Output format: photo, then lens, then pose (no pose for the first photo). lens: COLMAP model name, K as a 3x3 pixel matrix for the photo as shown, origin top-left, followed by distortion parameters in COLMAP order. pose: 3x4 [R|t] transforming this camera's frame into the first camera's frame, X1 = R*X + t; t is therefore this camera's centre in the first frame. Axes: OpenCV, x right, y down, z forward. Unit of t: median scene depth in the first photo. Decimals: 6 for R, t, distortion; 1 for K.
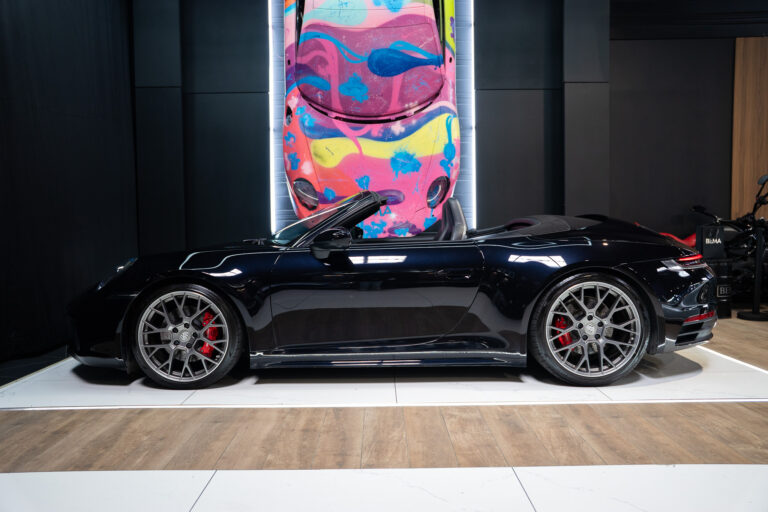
lens RADIAL K [[628.1, 0, 383.7], [0, 628.1, 253.7], [0, 0, 1]] dist [-0.080364, -0.000966]
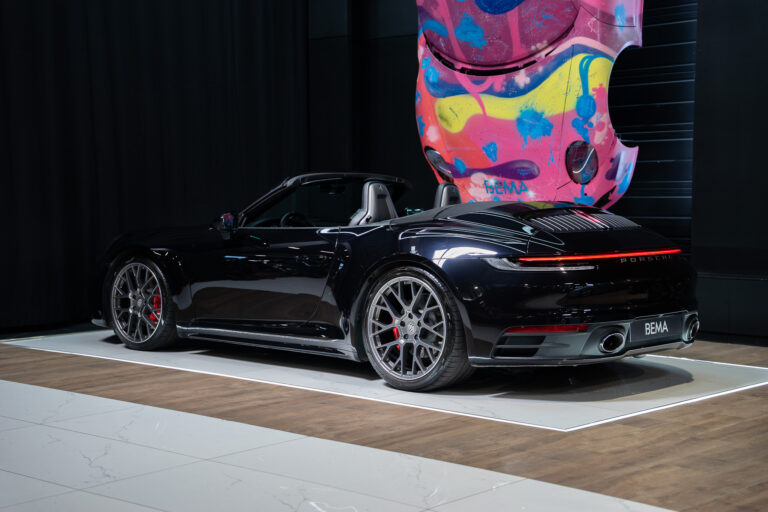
lens RADIAL K [[1269.1, 0, 384.0], [0, 1269.1, 257.9], [0, 0, 1]] dist [0.173629, 0.000000]
pose [[0.723232, 0.049577, -0.688823, 0.976284], [-0.042145, 0.998729, 0.027632, -0.019545], [0.689318, 0.009046, 0.724402, -0.233357]]
